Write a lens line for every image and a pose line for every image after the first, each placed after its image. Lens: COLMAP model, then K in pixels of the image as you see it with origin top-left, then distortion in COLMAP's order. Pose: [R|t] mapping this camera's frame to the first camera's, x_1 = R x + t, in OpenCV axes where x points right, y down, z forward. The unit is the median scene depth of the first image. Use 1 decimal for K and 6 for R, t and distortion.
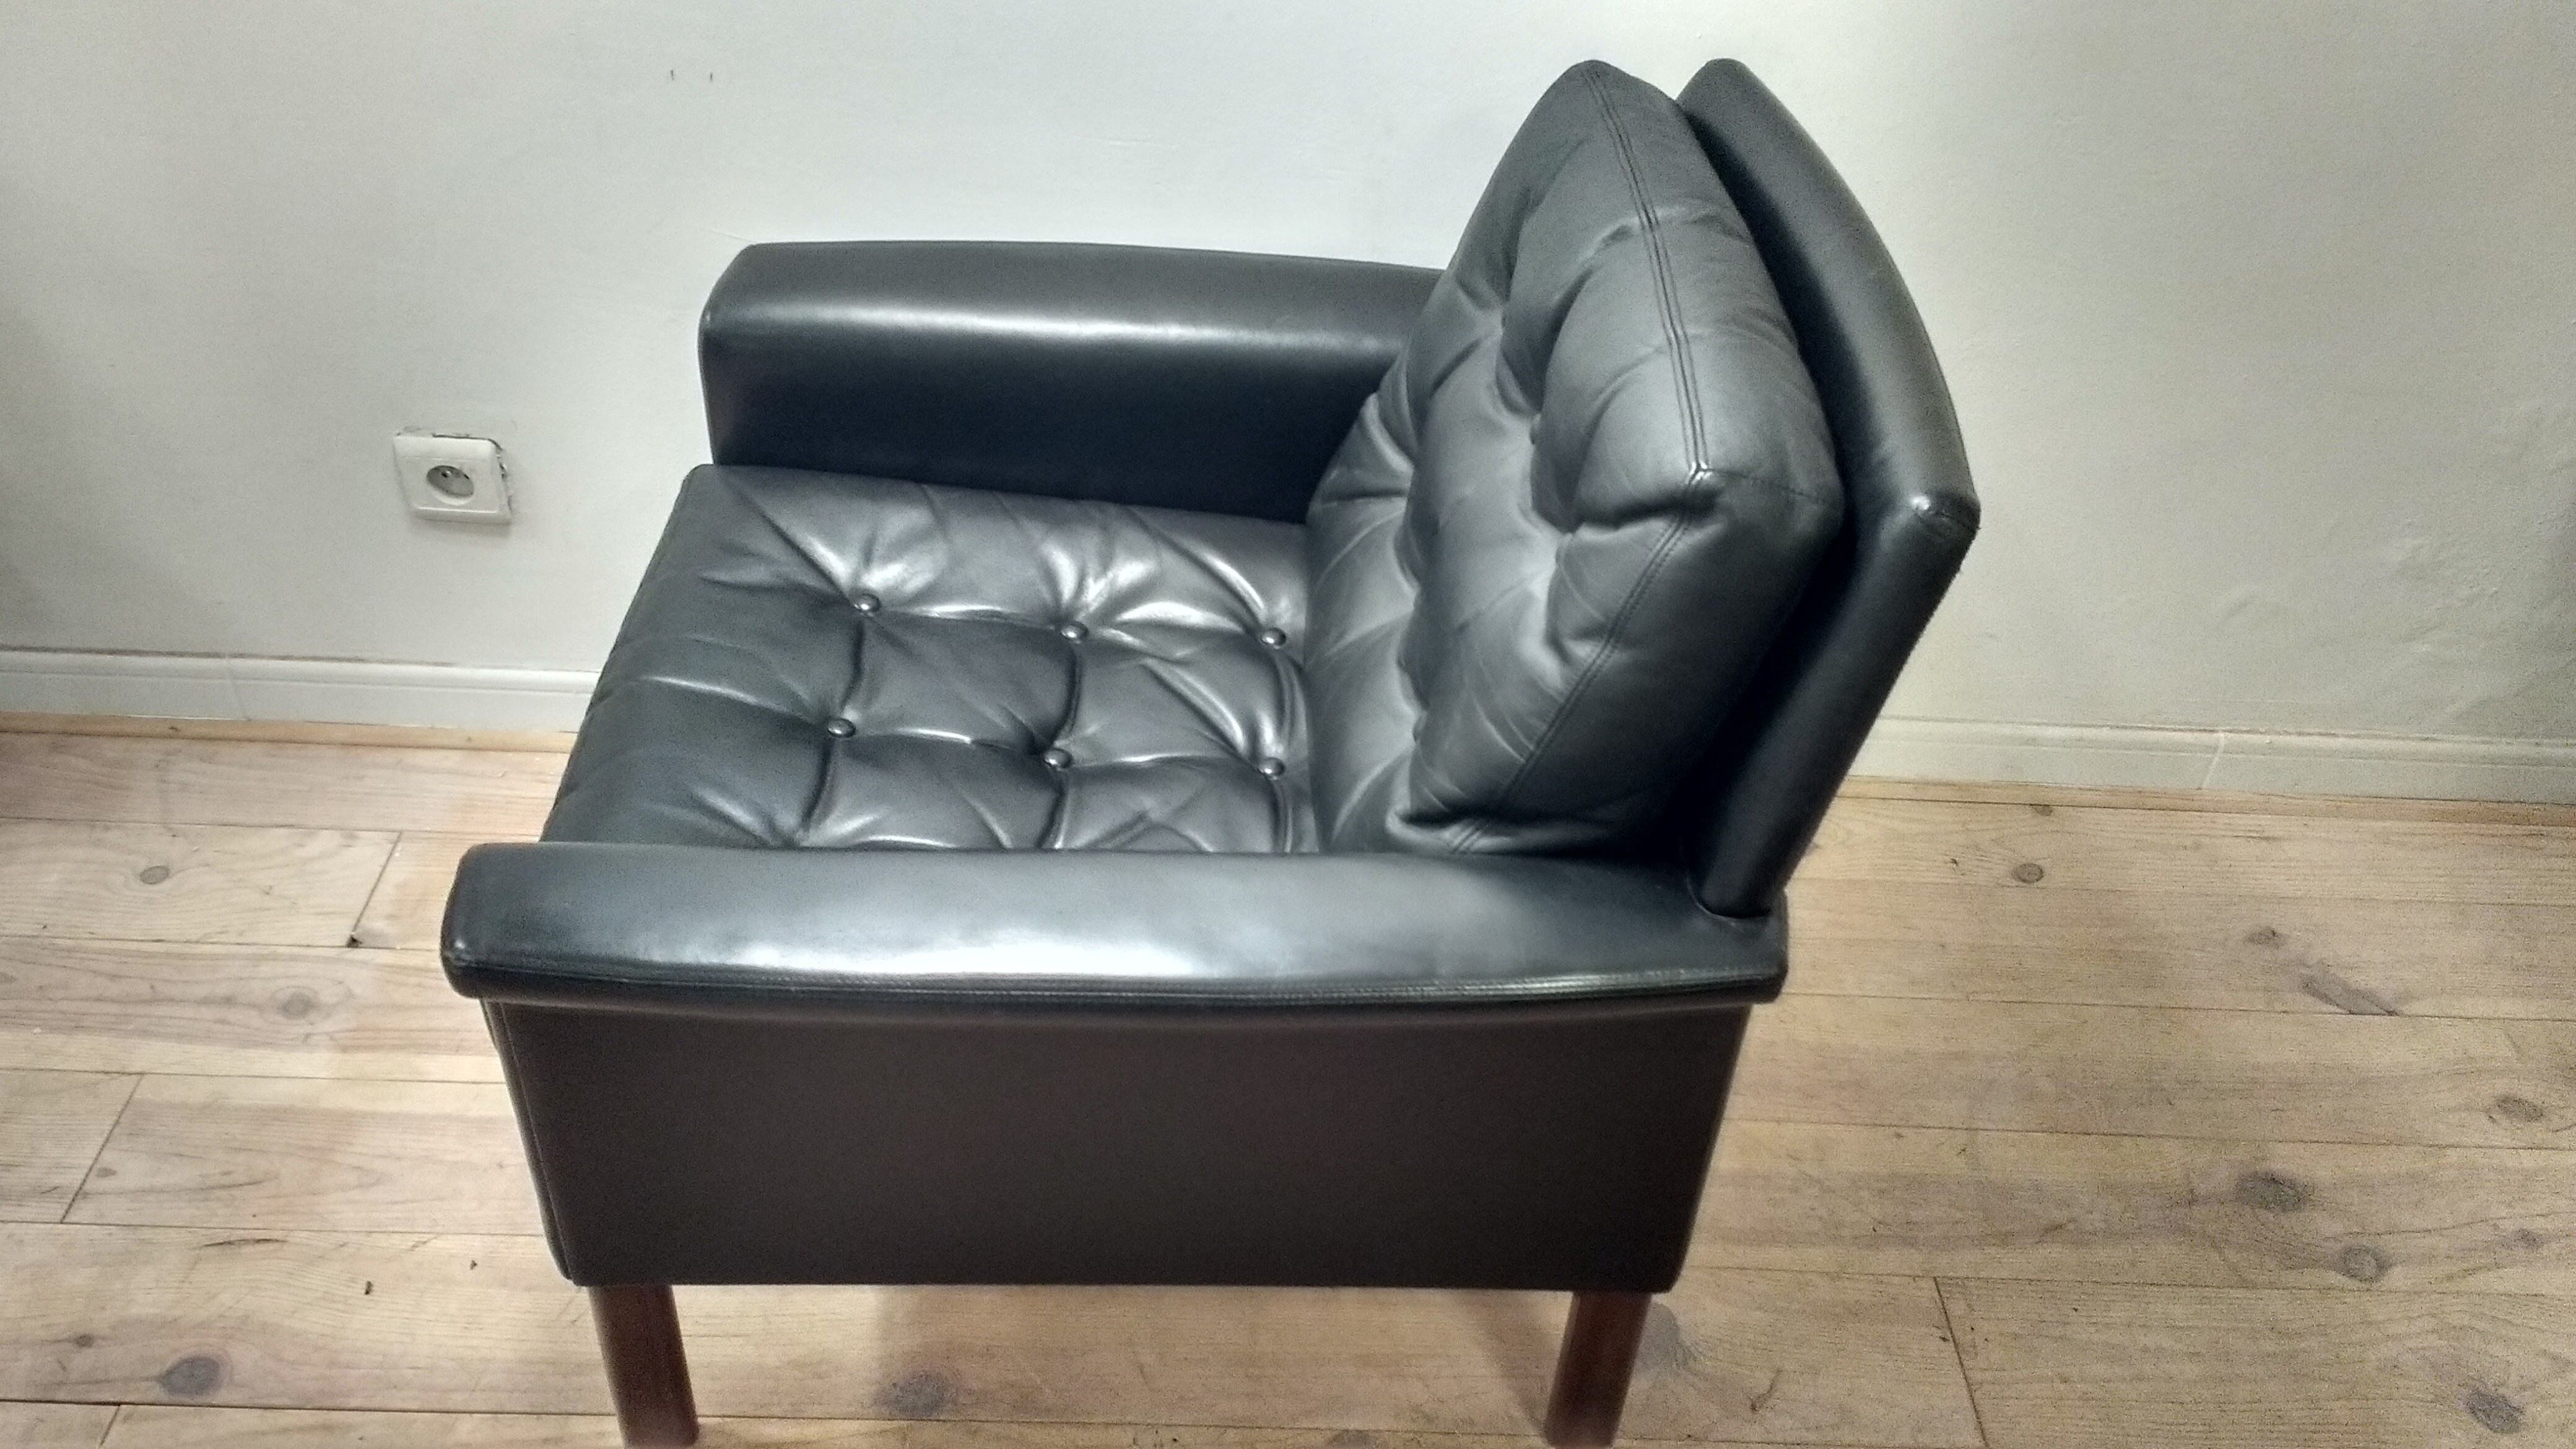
lens RADIAL K [[2212.1, 0, 1272.8], [0, 2212.1, 717.3], [0, 0, 1]] dist [0.055479, -0.133677]
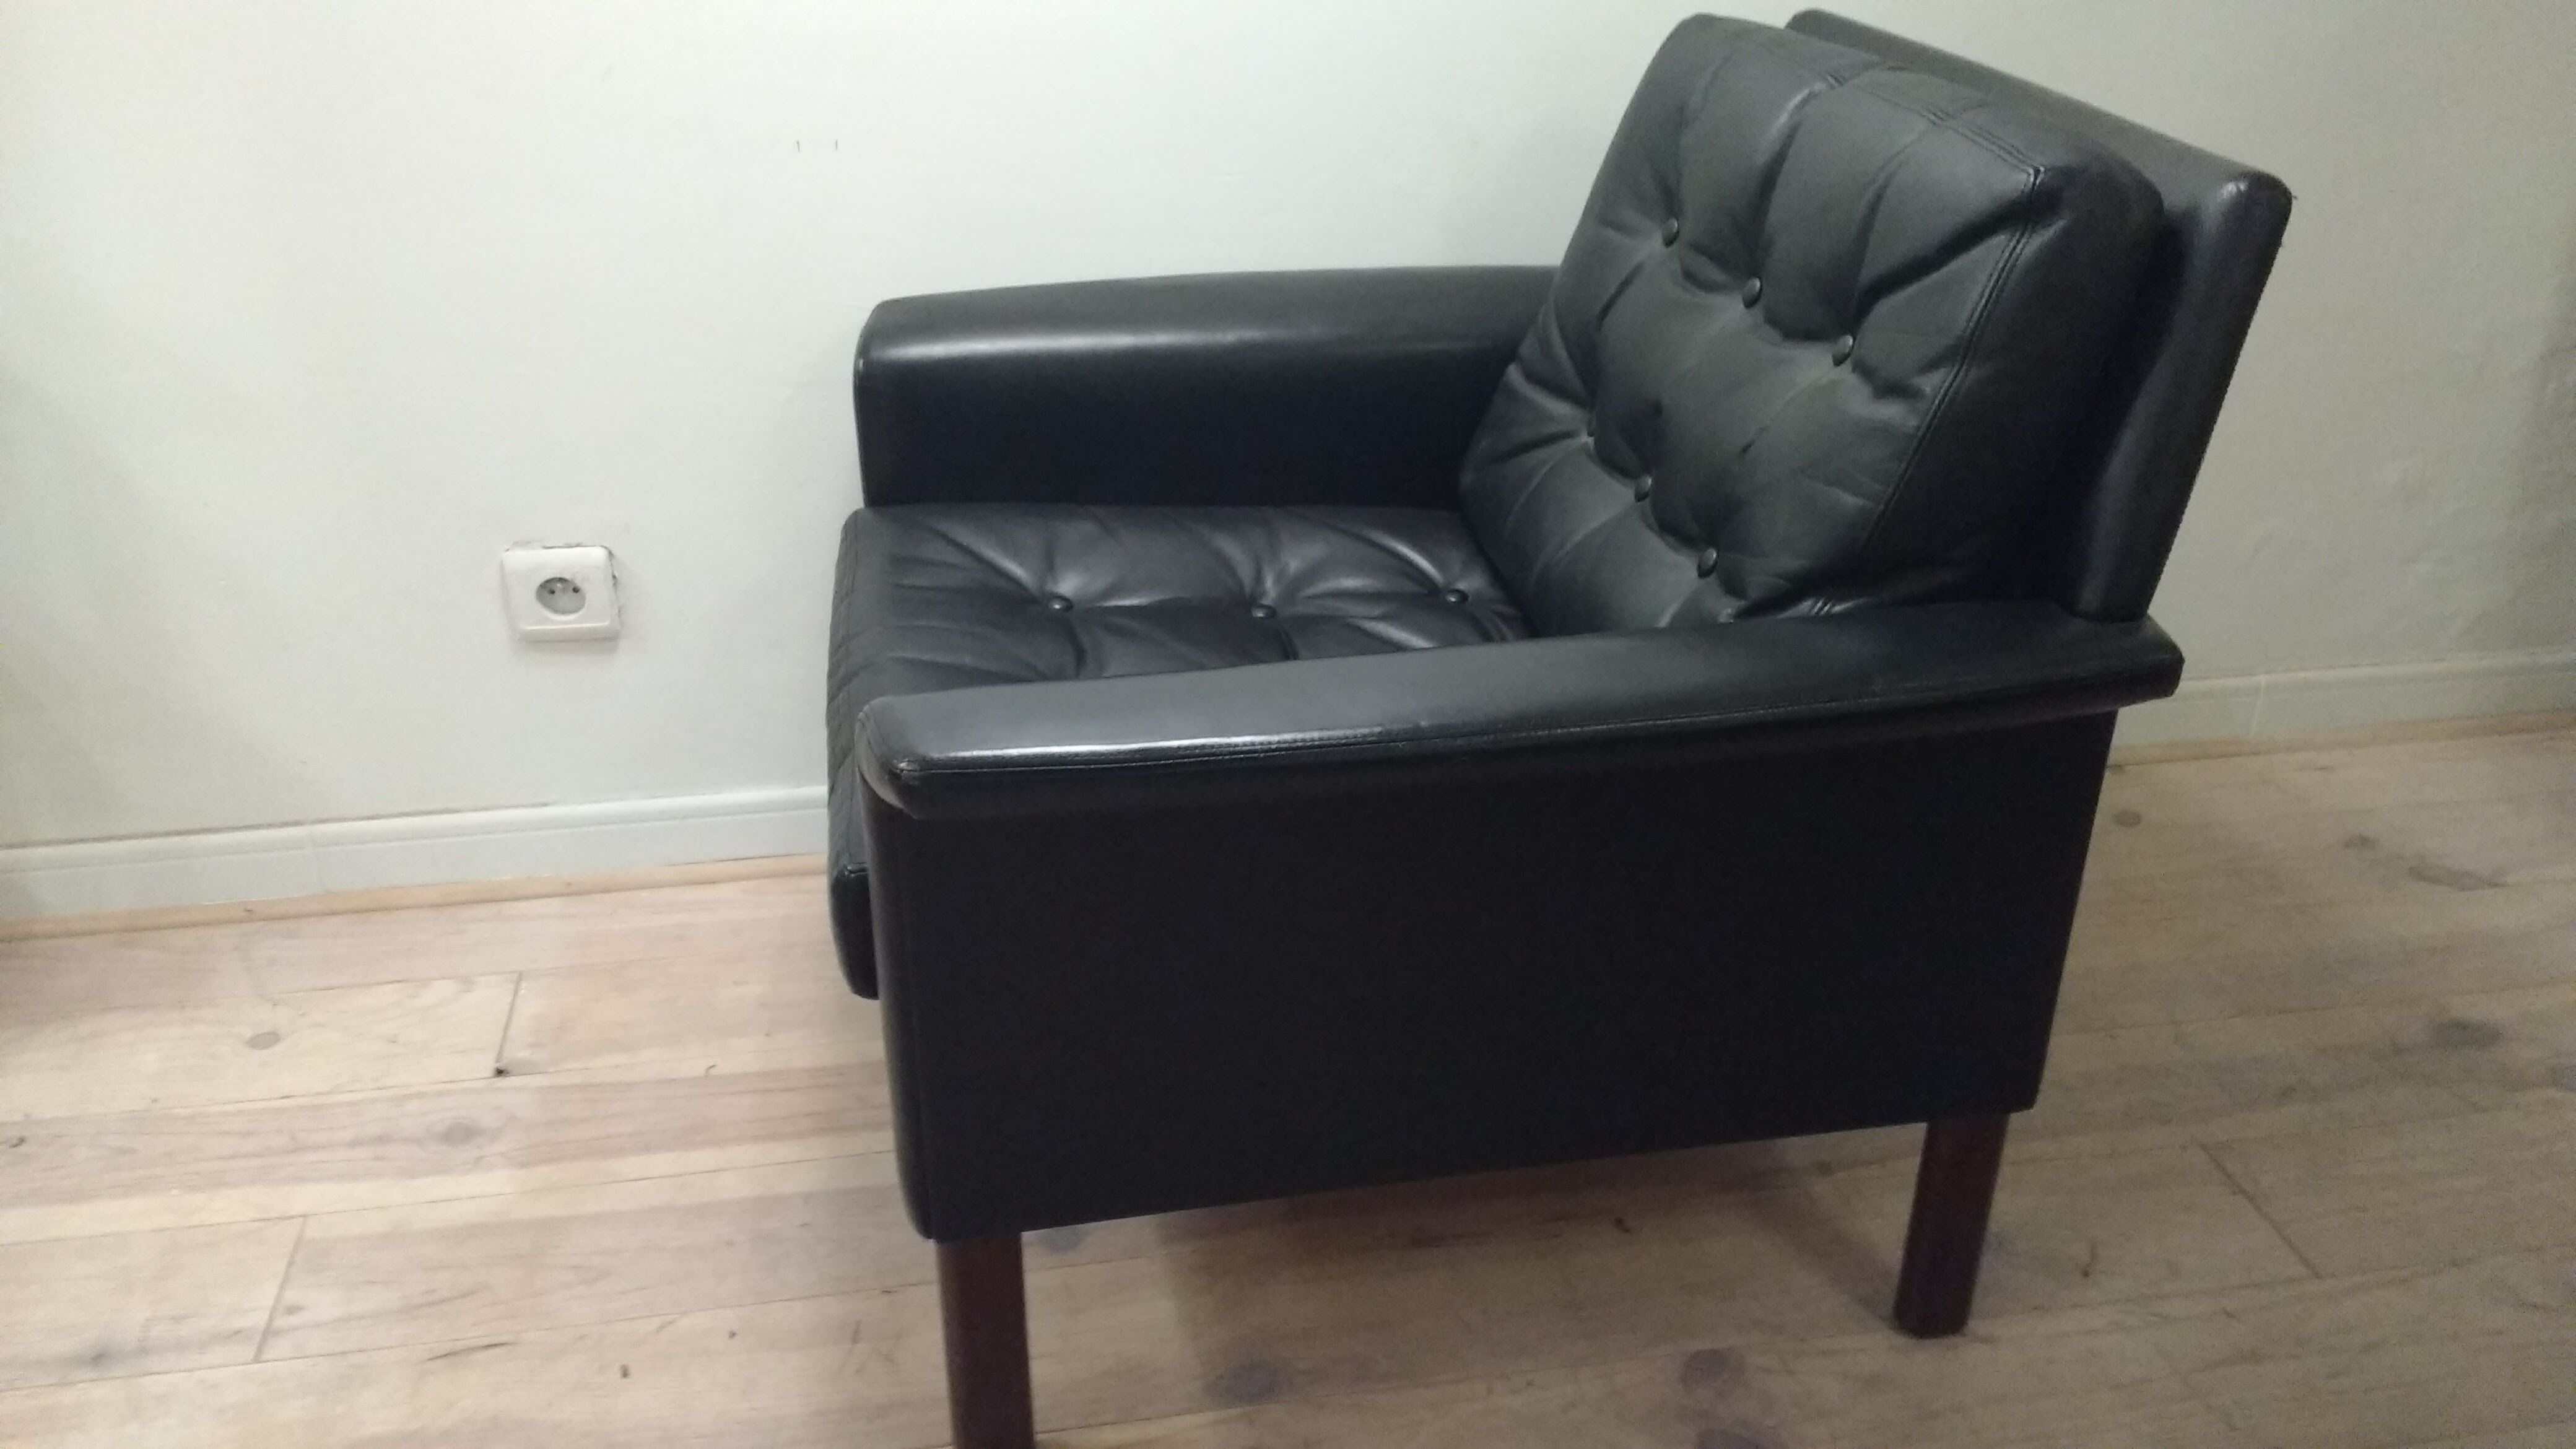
lens RADIAL K [[2212.1, 0, 1241.2], [0, 2212.1, 653.6], [0, 0, 1]] dist [0.055479, -0.133677]
pose [[0.985681, -0.113085, 0.125079, -0.213868], [0.136911, 0.969730, -0.202187, 0.170861], [-0.098429, 0.216416, 0.971327, 0.022955]]
